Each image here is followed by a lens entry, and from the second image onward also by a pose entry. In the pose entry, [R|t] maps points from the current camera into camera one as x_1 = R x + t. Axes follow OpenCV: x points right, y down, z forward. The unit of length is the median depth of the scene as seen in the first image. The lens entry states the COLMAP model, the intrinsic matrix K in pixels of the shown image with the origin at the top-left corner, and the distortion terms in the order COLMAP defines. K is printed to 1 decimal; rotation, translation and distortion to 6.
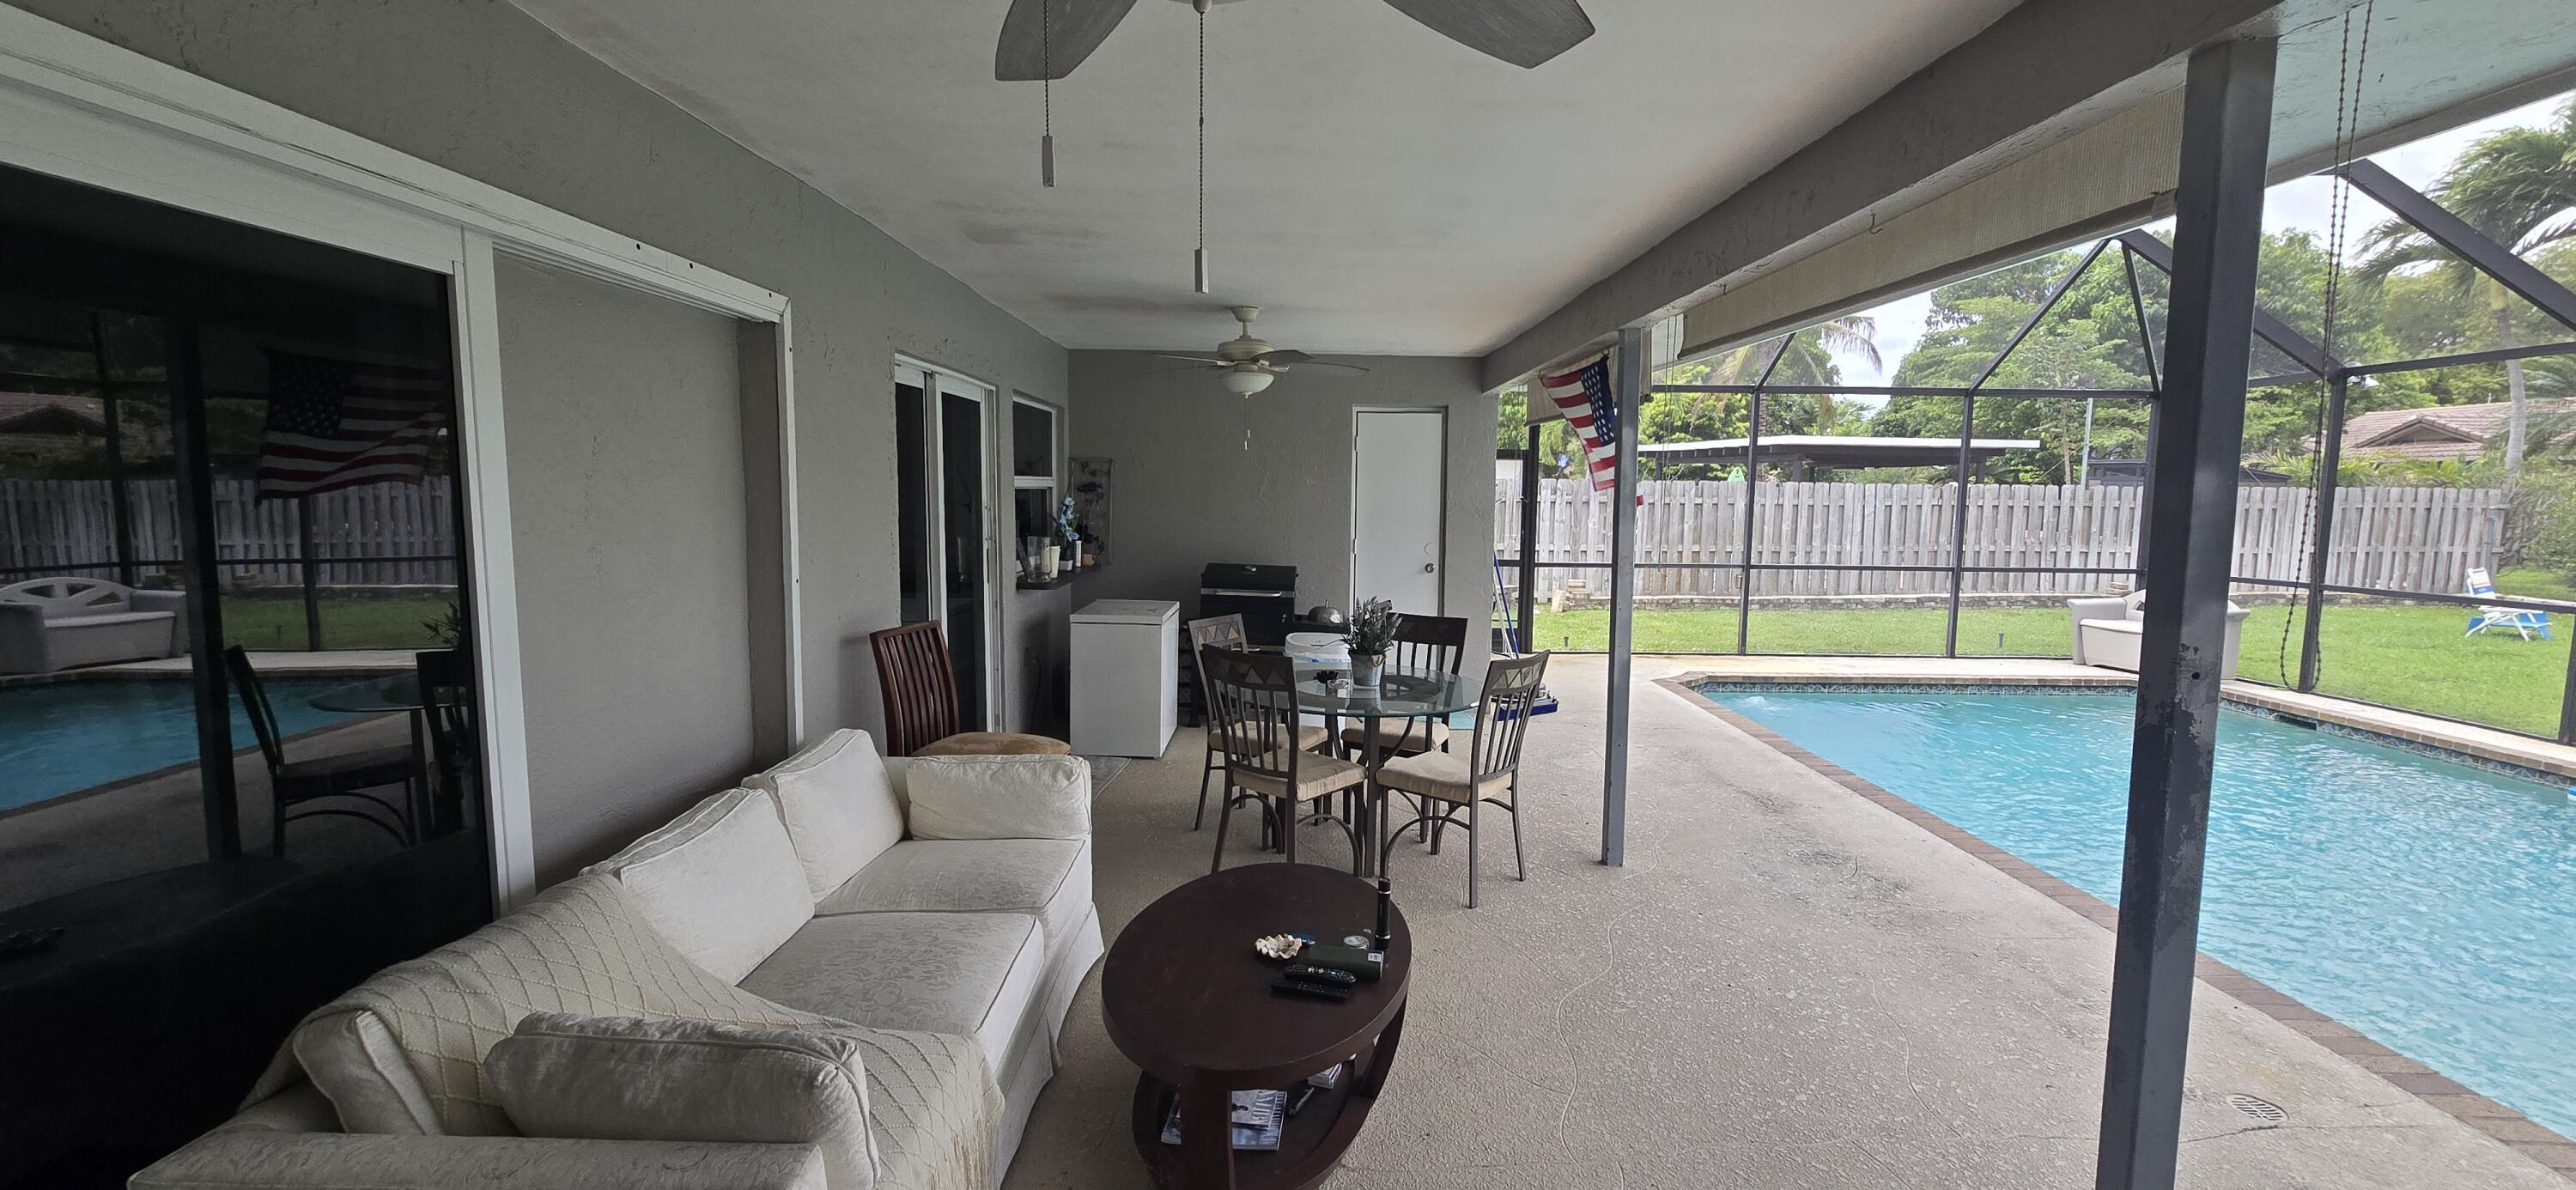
lens RADIAL K [[1050.7, 0, 1287.1], [0, 1050.7, 594.8], [0, 0, 1]] dist [-0.000125, 0.000371]
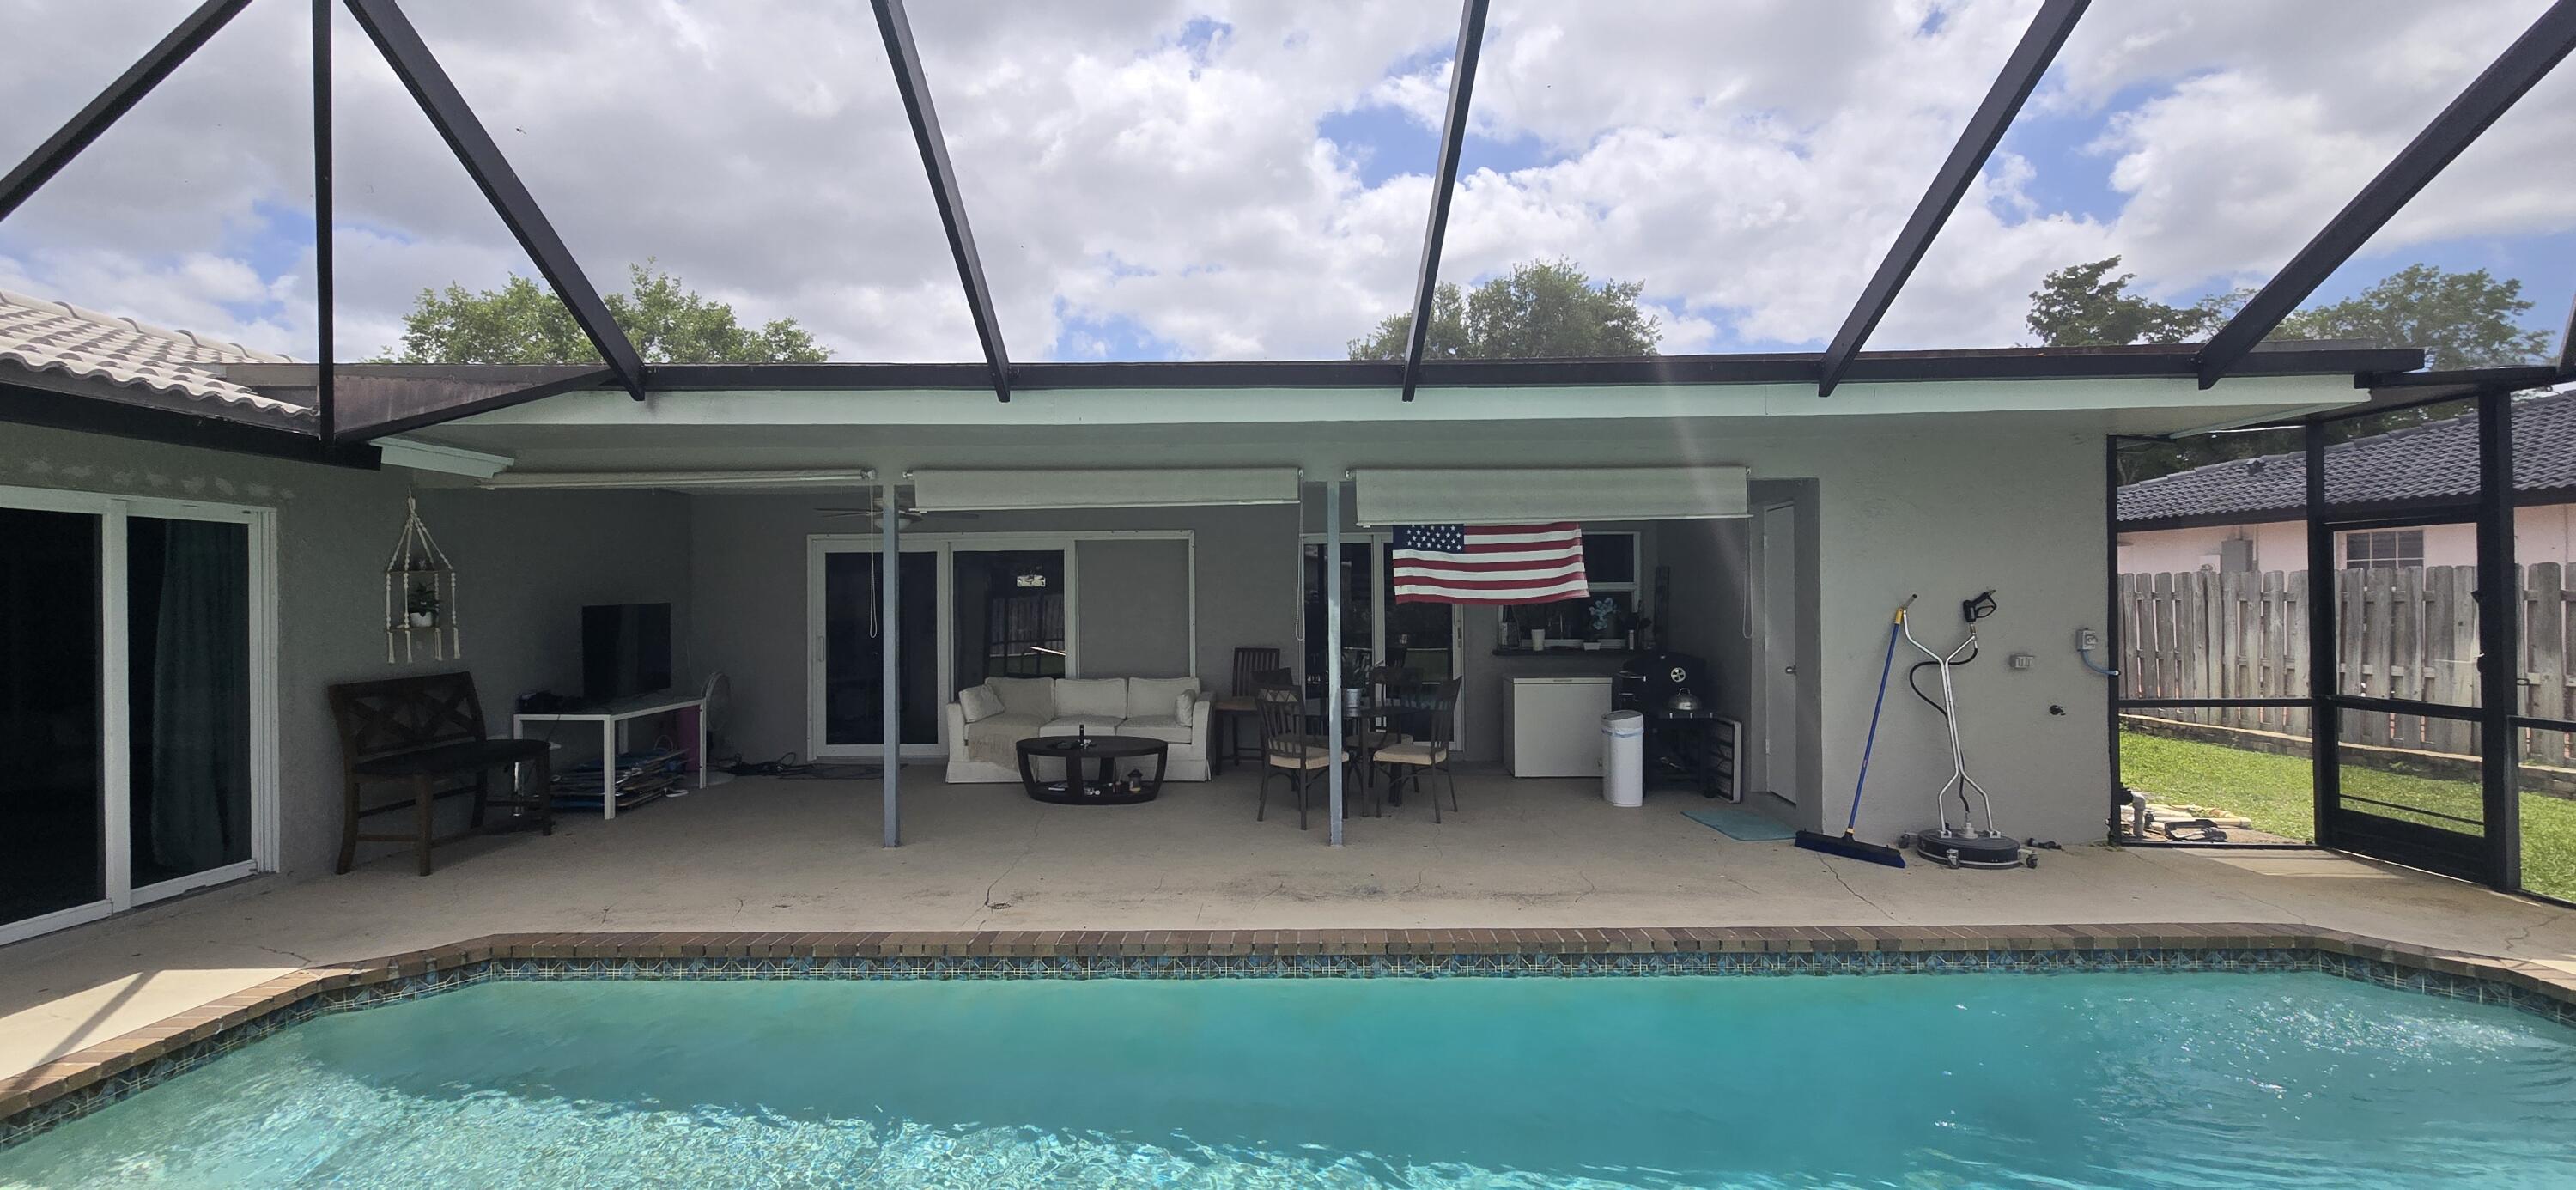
lens RADIAL K [[1054.2, 0, 1306.6], [0, 1054.2, 597.7], [0, 0, 1]] dist [-0.011848, 0.000271]
pose [[-0.004689, -0.009384, -0.999945, 0.883538], [-0.096021, 0.995340, -0.008890, -0.033052], [0.995368, 0.095974, -0.005568, 0.470002]]
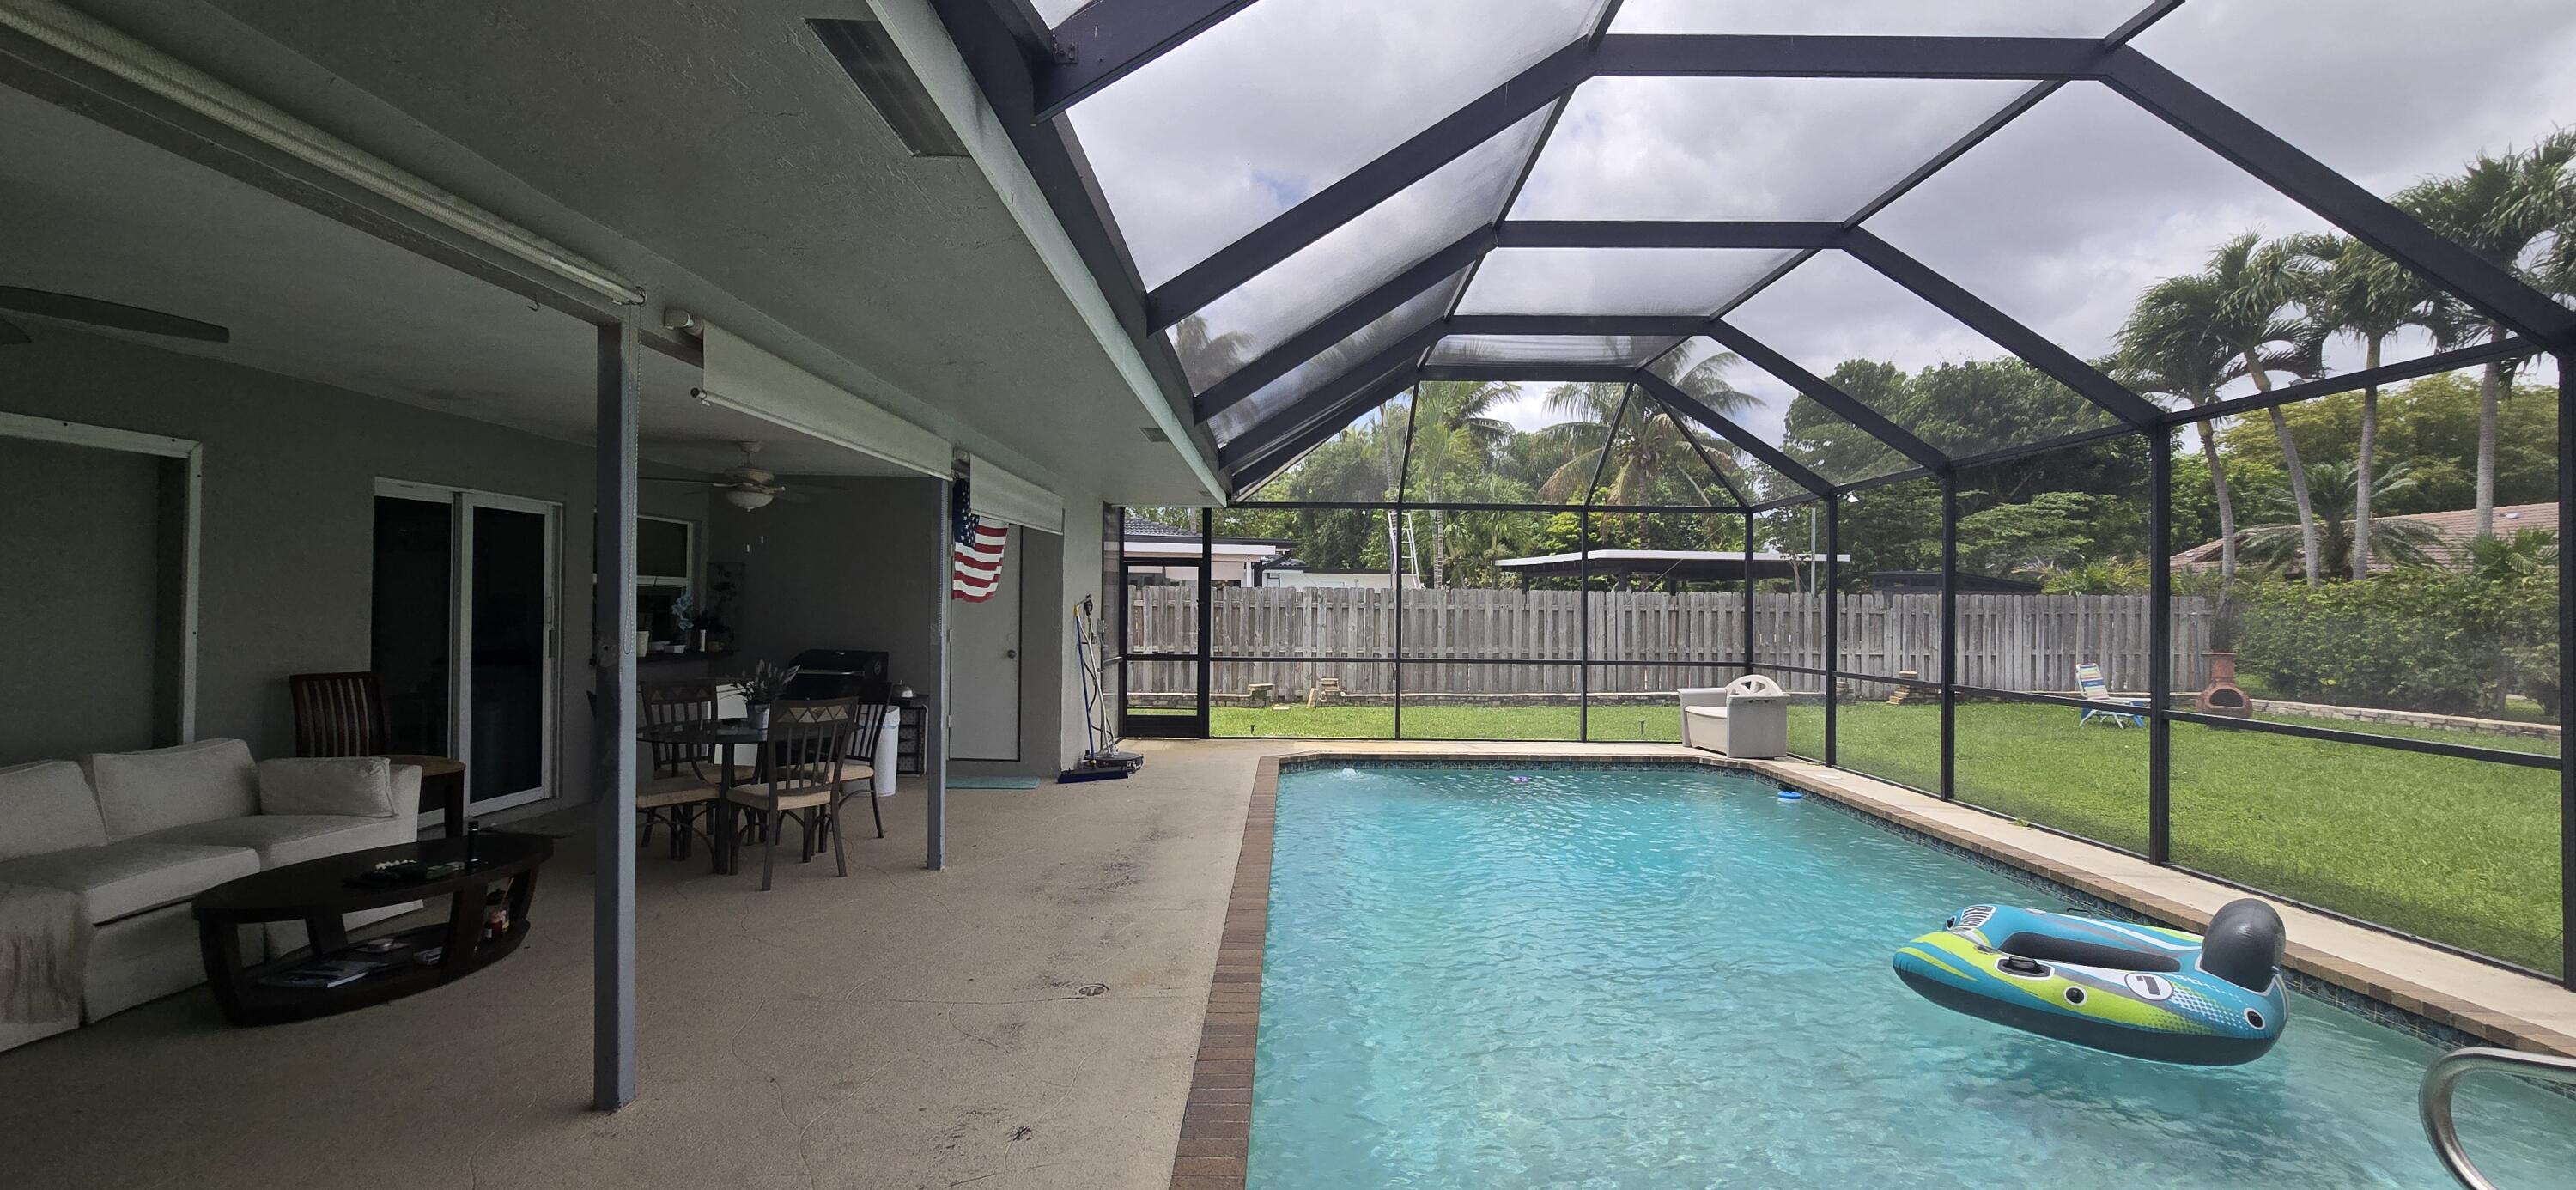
lens RADIAL K [[1050.7, 0, 1287.1], [0, 1050.7, 594.8], [0, 0, 1]] dist [-0.000125, 0.000371]
pose [[0.999999, -0.001031, 0.000984, 0.369989], [0.001134, 0.993735, -0.111756, 0.034065], [-0.000863, 0.111757, 0.993735, -0.155785]]
